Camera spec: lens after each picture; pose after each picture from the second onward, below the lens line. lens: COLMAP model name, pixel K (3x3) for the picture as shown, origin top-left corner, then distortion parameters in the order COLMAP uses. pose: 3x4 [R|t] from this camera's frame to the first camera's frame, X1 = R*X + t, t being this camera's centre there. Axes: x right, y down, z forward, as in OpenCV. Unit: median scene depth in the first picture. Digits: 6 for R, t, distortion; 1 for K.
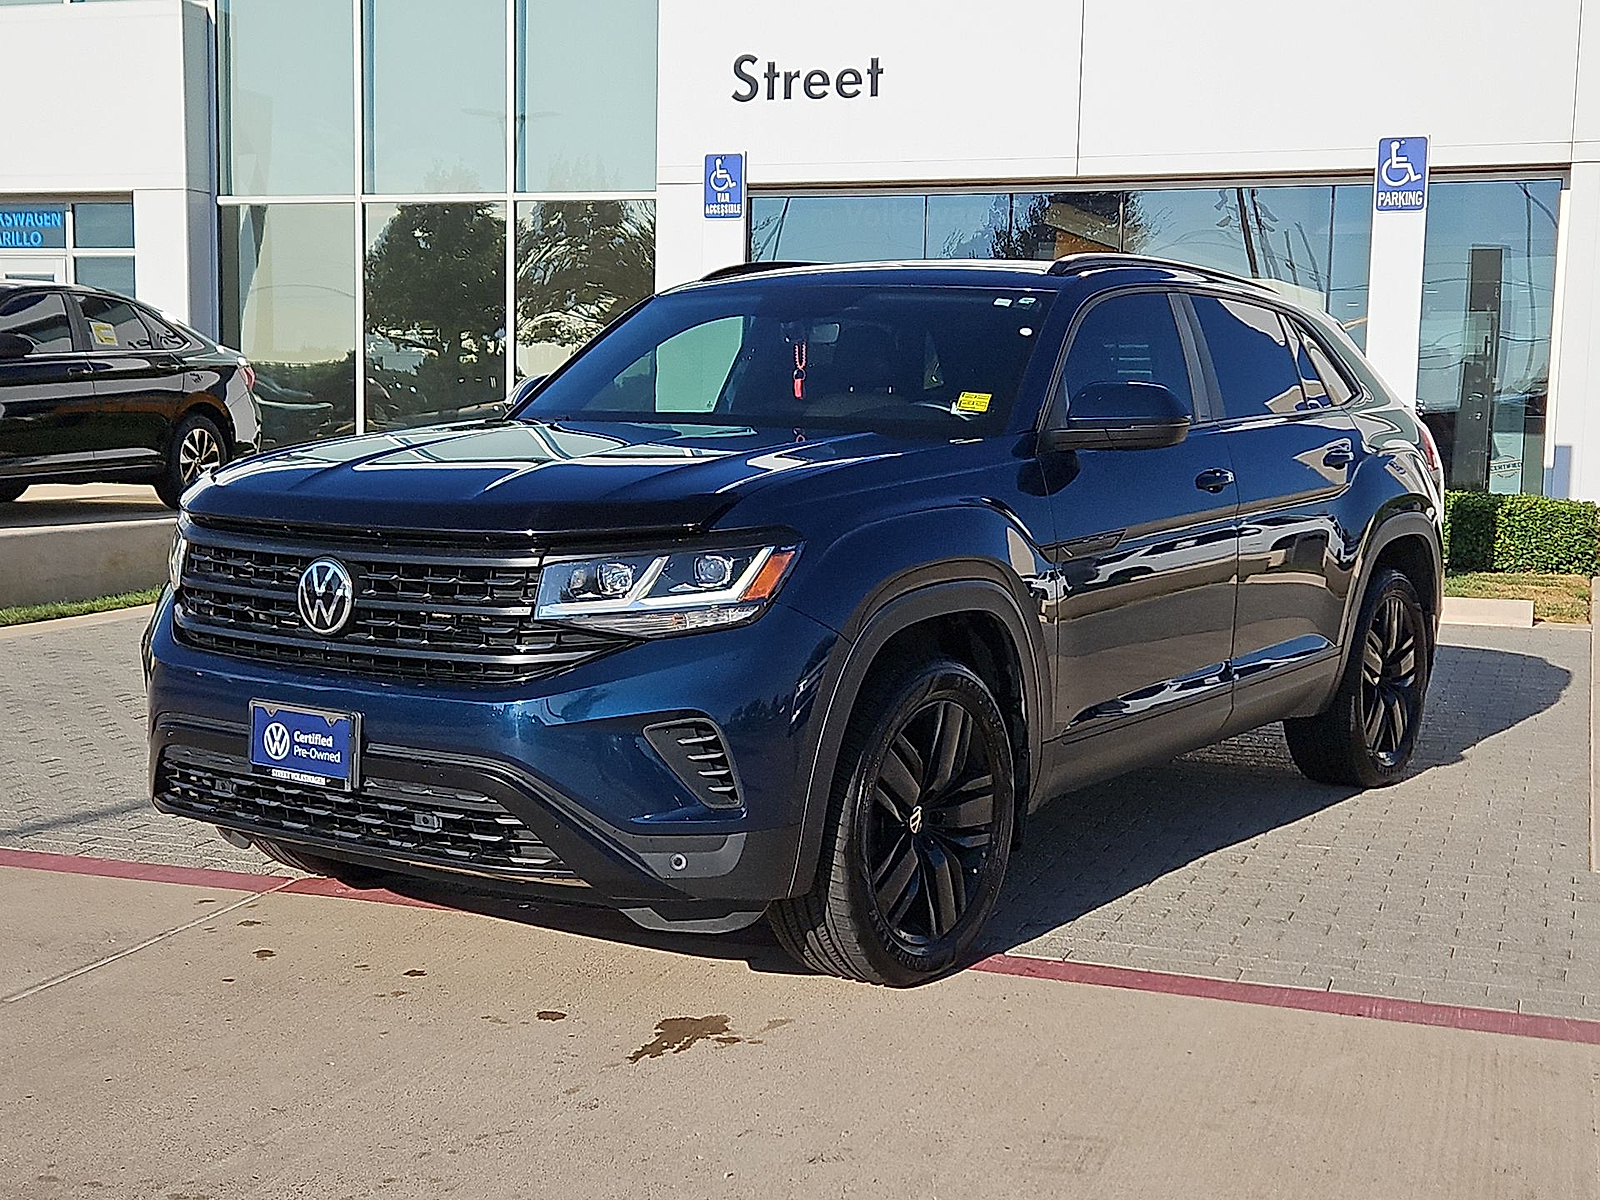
lens RADIAL K [[2047.1, 0, 707.3], [0, 2047.1, 657.9], [0, 0, 1]] dist [0.101566, -0.221967]
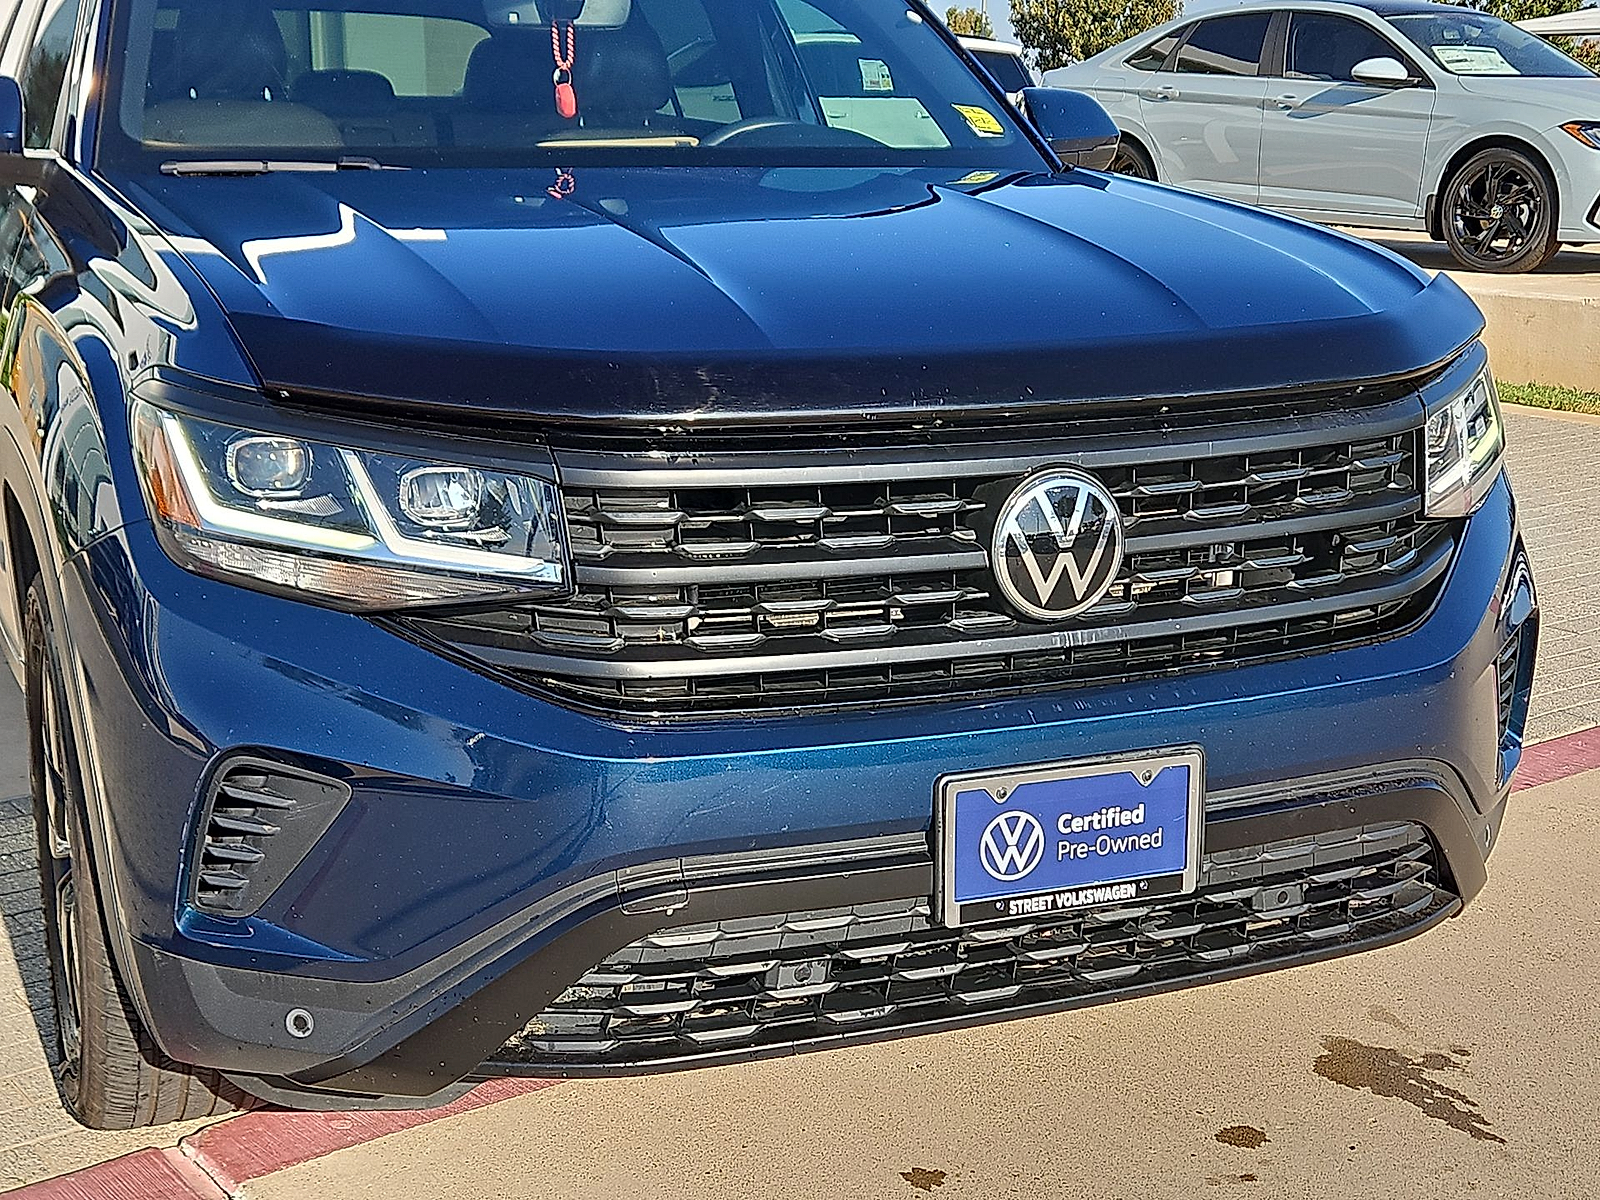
lens RADIAL K [[2152.3, 0, 800.0], [0, 2152.3, 600.0], [0, 0, 1]] dist [0.084540, -0.107978]
pose [[0.512428, -0.200520, 0.834991, -0.666443], [0.103910, 0.979689, 0.171499, -0.114810], [-0.852420, -0.001117, 0.522856, 0.769108]]
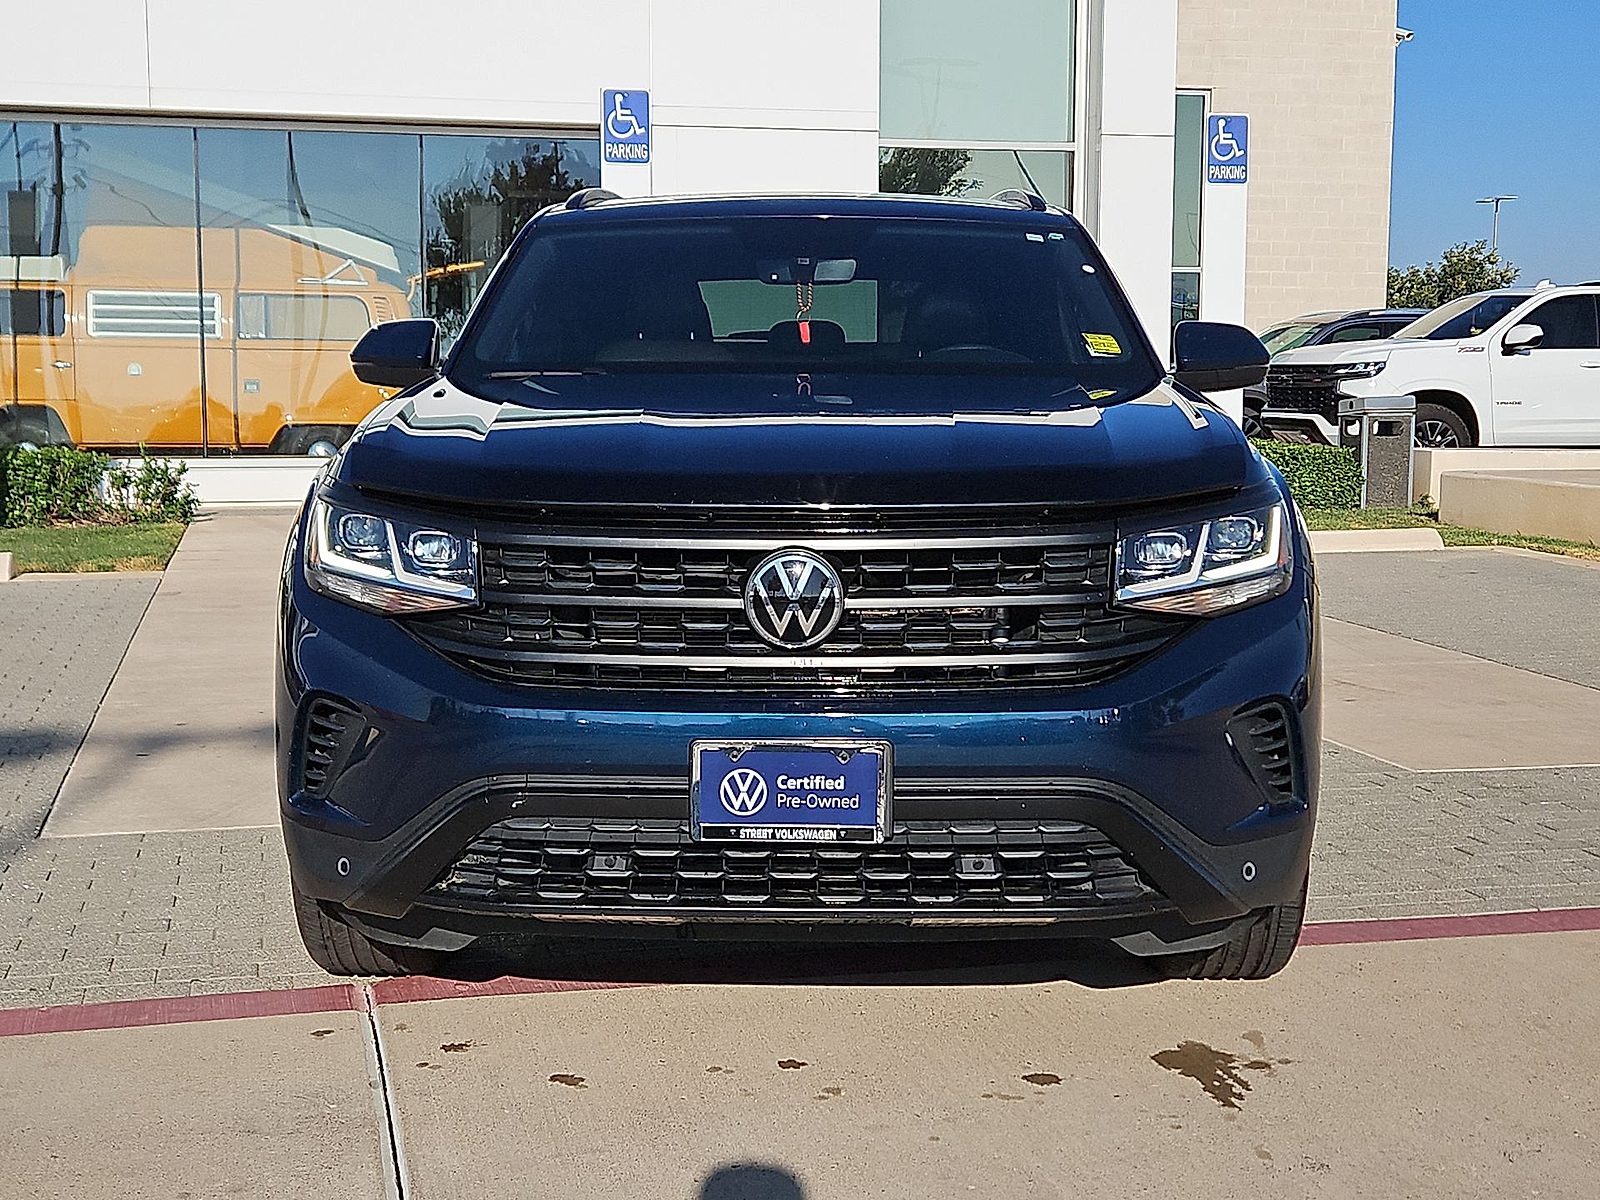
lens RADIAL K [[2122.0, 0, 776.5], [0, 2122.0, 600.0], [0, 0, 1]] dist [0.078813, -0.062414]
pose [[0.818520, -0.070632, 0.570120, -0.647419], [0.075581, 0.997027, 0.015010, -0.042072], [-0.569485, 0.030805, 0.821424, 0.339736]]
